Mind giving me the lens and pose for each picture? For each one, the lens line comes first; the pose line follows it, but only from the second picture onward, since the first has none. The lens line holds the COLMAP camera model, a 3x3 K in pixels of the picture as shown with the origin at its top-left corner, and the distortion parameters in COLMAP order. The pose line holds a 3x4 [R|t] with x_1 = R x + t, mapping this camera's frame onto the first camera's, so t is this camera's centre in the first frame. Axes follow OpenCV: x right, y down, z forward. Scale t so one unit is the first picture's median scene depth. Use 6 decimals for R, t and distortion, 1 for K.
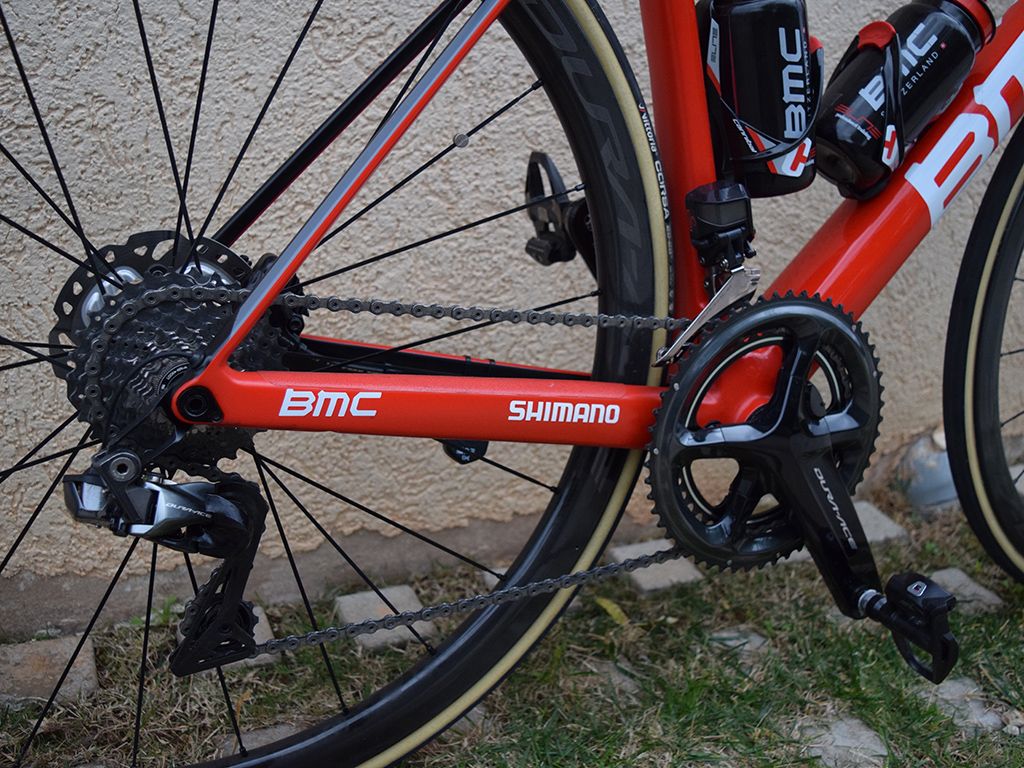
lens RADIAL K [[998.6, 0, 504.0], [0, 998.6, 381.1], [0, 0, 1]] dist [-0.082146, 0.000000]
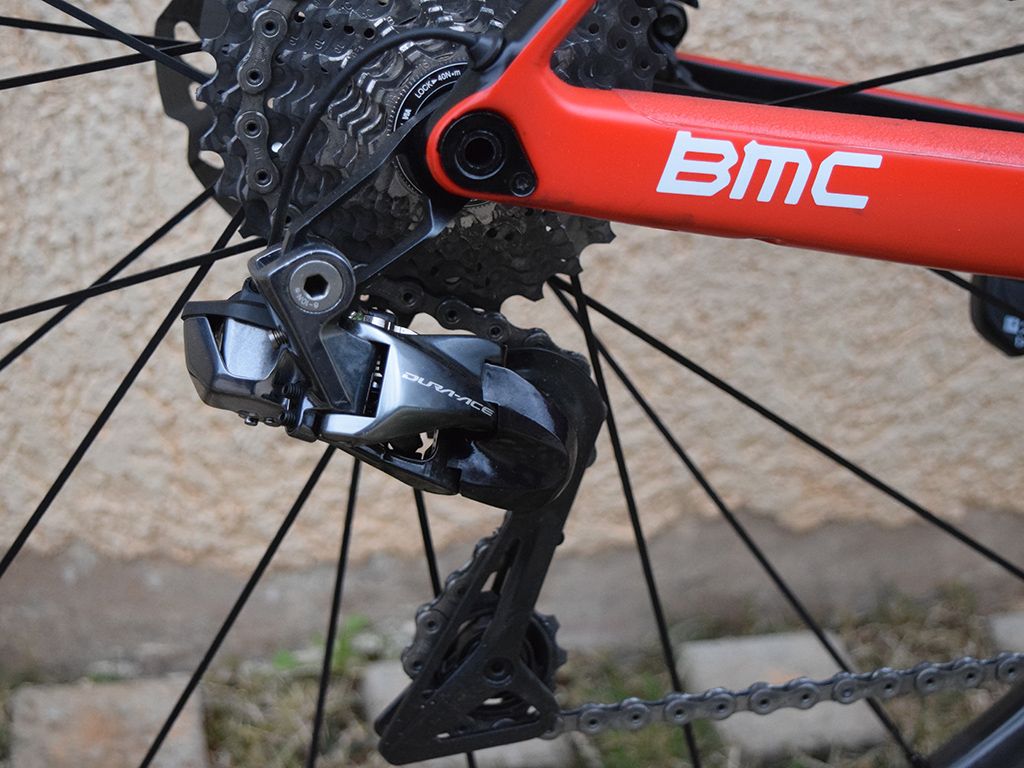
lens RADIAL K [[1875.3, 0, 512.5], [0, 1875.3, 386.4], [0, 0, 1]] dist [0.031705, 0.000000]
pose [[0.974963, 0.053040, -0.215949, -0.083674], [-0.041480, 0.997471, 0.057721, 0.060961], [0.218464, -0.047318, 0.974697, 0.135359]]
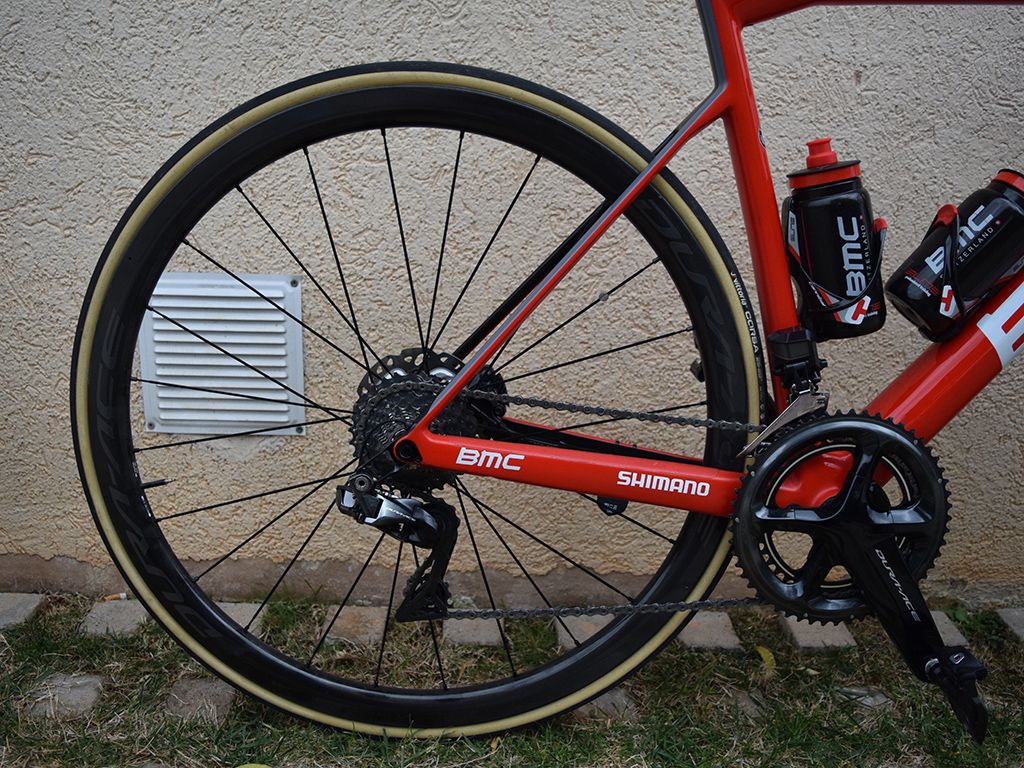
lens RADIAL K [[884.2, 0, 503.3], [0, 884.2, 383.5], [0, 0, 1]] dist [-0.092611, 0.016320]
pose [[0.912040, 0.052551, -0.406720, 0.350536], [-0.093418, 0.992305, -0.081270, 0.012390], [0.399320, 0.112116, 0.909931, -0.256459]]
